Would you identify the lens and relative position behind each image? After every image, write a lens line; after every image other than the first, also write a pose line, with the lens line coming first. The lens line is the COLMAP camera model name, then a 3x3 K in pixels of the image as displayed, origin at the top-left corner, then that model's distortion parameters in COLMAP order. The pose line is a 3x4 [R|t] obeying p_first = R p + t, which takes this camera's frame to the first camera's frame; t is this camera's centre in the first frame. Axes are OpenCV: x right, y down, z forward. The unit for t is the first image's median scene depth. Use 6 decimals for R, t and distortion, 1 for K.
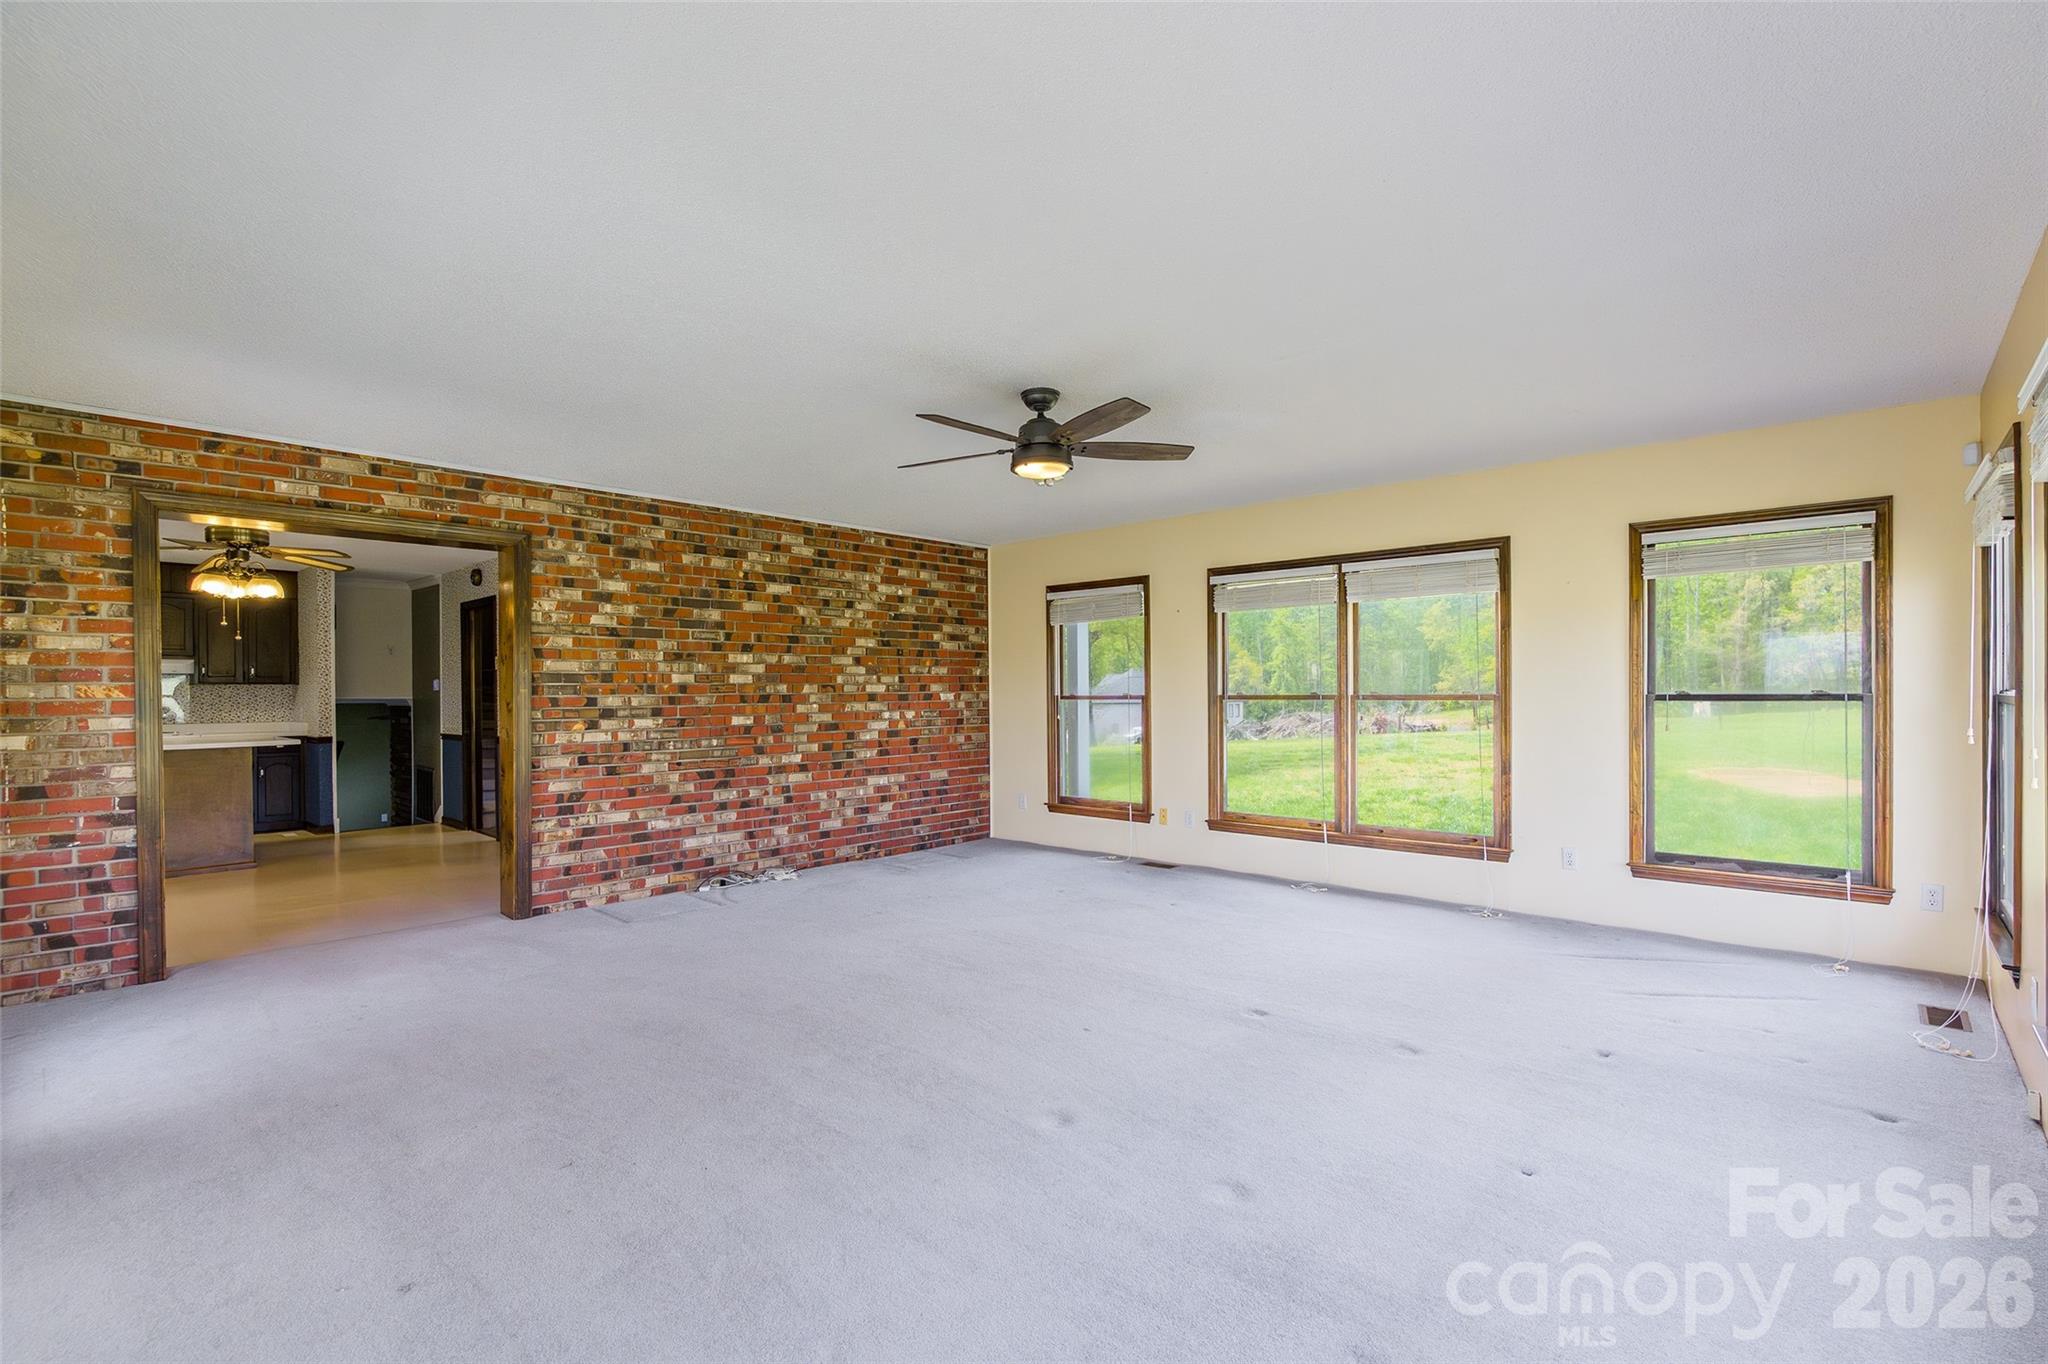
lens RADIAL K [[933.0, 0, 1013.9], [0, 933.0, 682.6], [0, 0, 1]] dist [-0.010318, -0.000007]
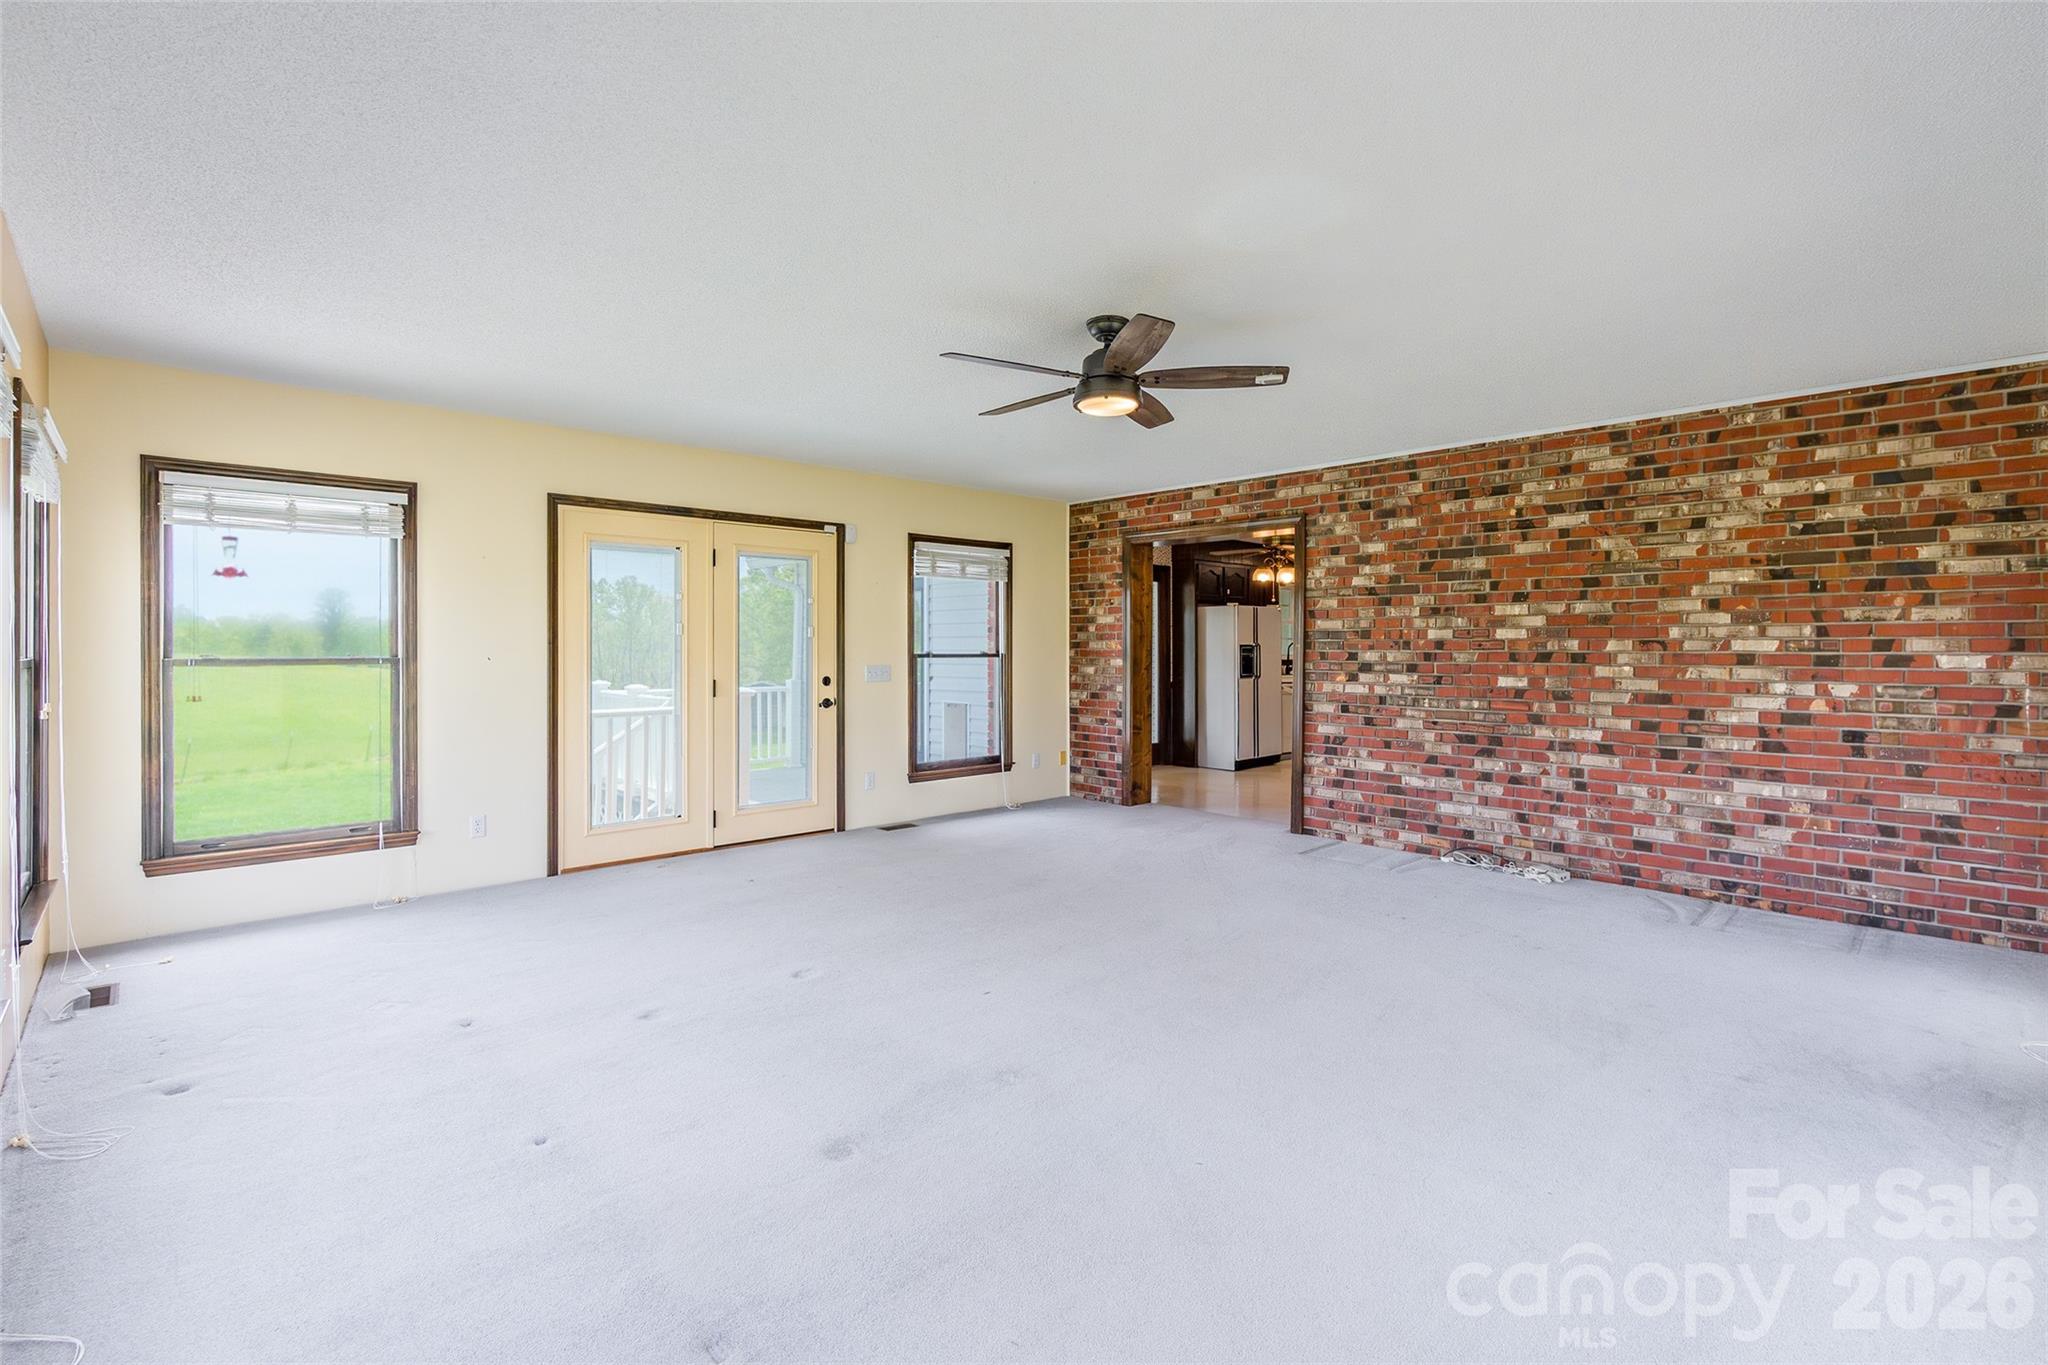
lens RADIAL K [[933.0, 0, 1021.4], [0, 933.0, 668.8], [0, 0, 1]] dist [-0.010318, -0.000007]
pose [[-0.068664, 0.013222, -0.997552, 0.589623], [-0.011707, 0.999833, 0.014058, 0.021491], [0.997571, 0.012644, -0.068498, 0.600827]]
